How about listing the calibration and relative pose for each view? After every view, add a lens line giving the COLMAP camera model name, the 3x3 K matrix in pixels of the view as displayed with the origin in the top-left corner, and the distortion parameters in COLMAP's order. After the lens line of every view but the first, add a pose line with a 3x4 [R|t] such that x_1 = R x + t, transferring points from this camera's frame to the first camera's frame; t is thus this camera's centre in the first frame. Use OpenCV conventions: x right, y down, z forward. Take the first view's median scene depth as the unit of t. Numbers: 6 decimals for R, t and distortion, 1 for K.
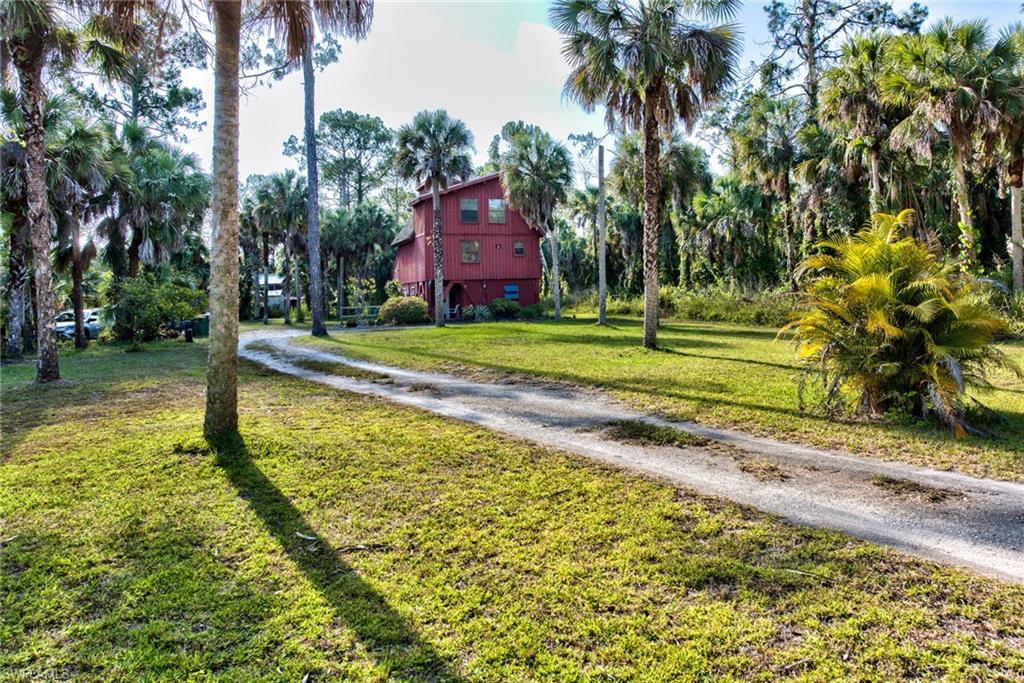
lens RADIAL K [[712.3, 0, 512.6], [0, 712.3, 340.3], [0, 0, 1]] dist [-0.001831, -0.000345]
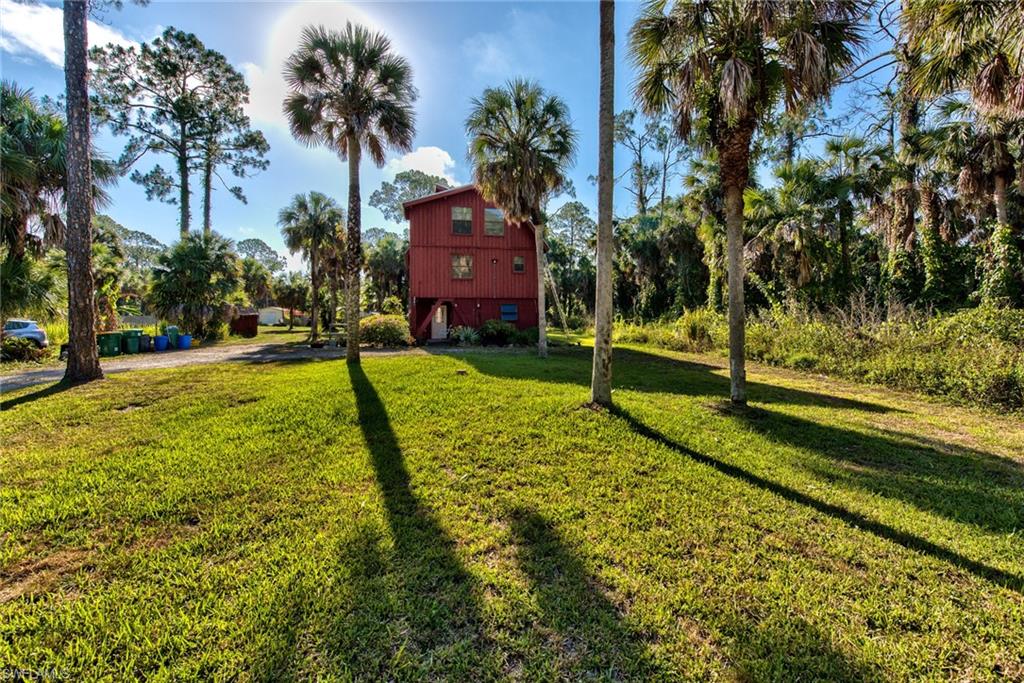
lens RADIAL K [[412.4, 0, 491.5], [0, 412.4, 320.0], [0, 0, 1]] dist [0.002067, 0.000145]
pose [[0.984782, 0.028568, -0.171431, 0.066355], [-0.036801, 0.998307, -0.045041, -0.035043], [0.169854, 0.050664, 0.984166, 0.490325]]
